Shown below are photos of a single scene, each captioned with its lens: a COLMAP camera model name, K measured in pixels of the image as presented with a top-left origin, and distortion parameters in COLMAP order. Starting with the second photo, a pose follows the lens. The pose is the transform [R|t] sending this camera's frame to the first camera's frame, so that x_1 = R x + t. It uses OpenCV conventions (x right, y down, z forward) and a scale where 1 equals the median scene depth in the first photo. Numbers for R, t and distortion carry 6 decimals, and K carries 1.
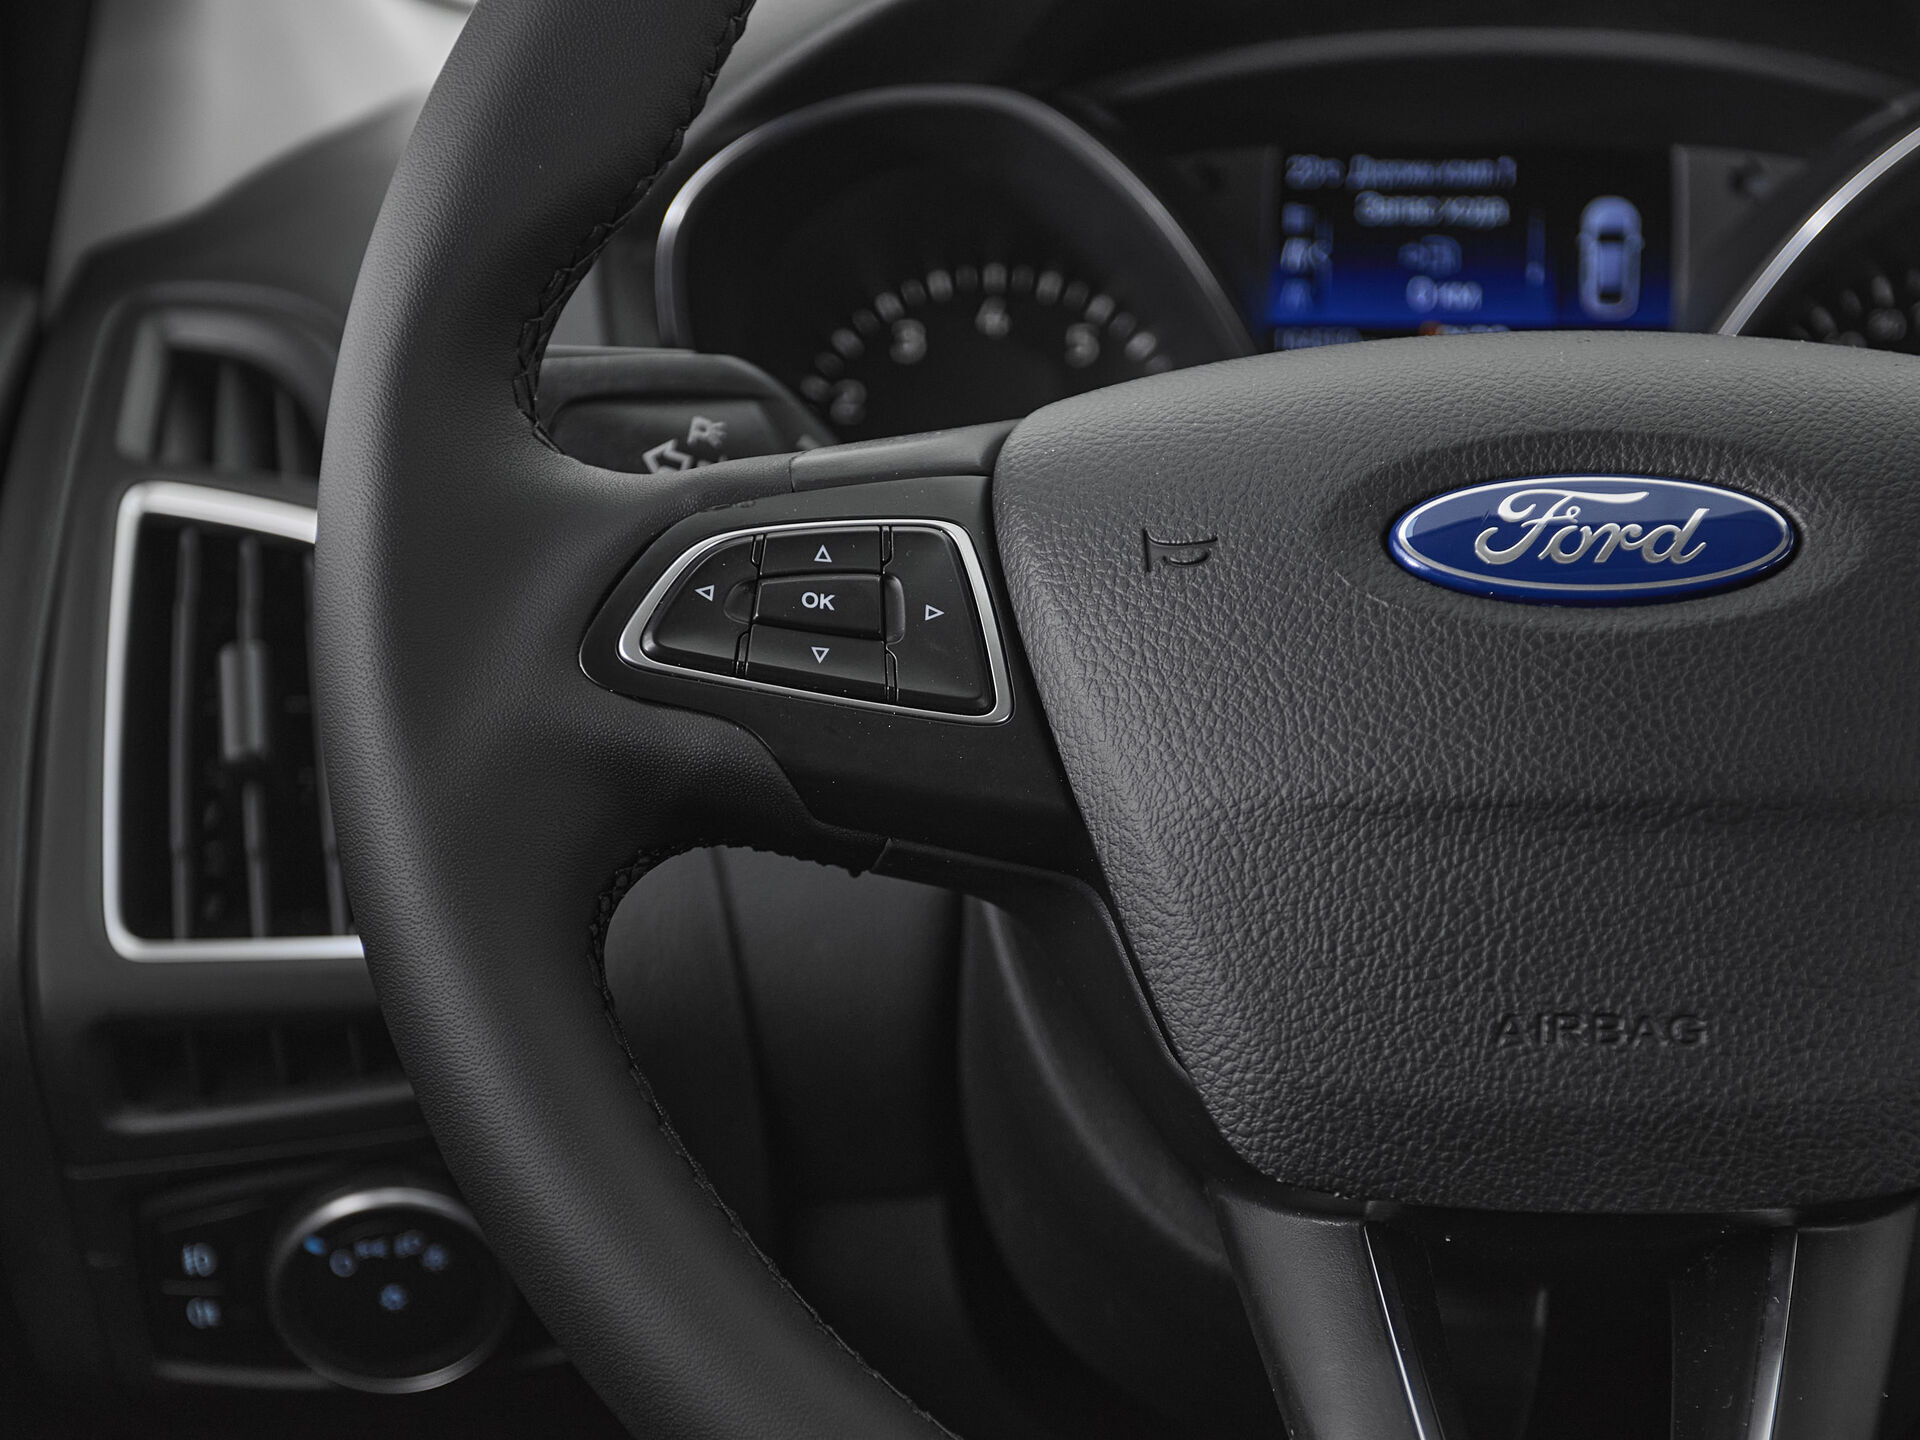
lens RADIAL K [[3257.6, 0, 967.5], [0, 3257.6, 1018.4], [0, 0, 1]] dist [0.001759, 0.086734]
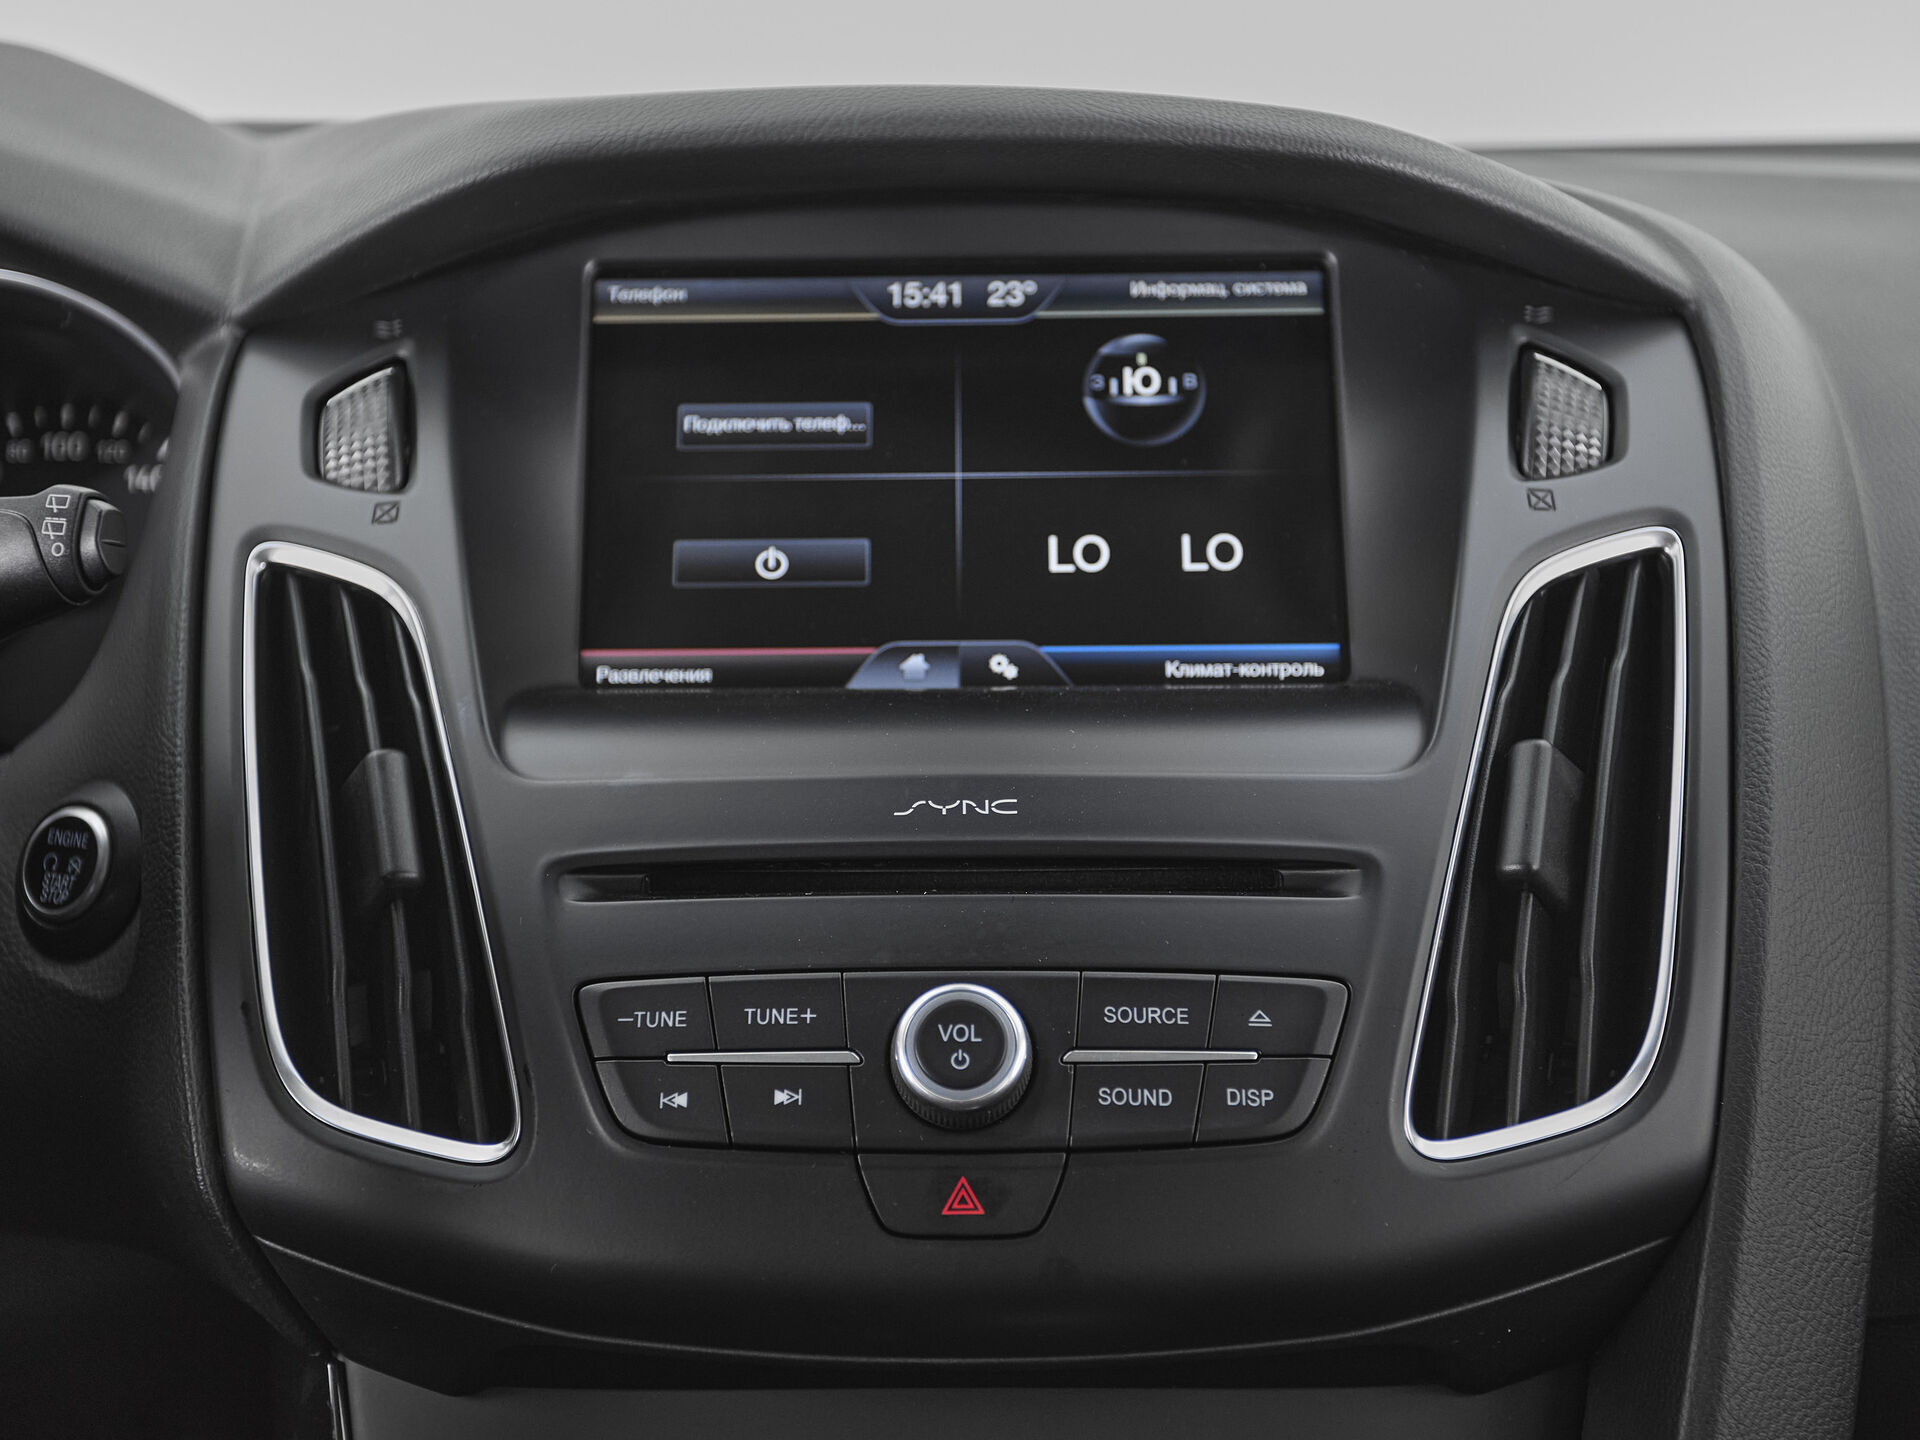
lens RADIAL K [[2704.3, 0, 869.7], [0, 2704.3, 718.3], [0, 0, 1]] dist [0.009602, 0.009682]
pose [[0.997144, -0.019850, 0.072864, 0.857176], [0.025716, 0.996425, -0.080469, -0.042325], [-0.071006, 0.082113, 0.994090, -0.016670]]
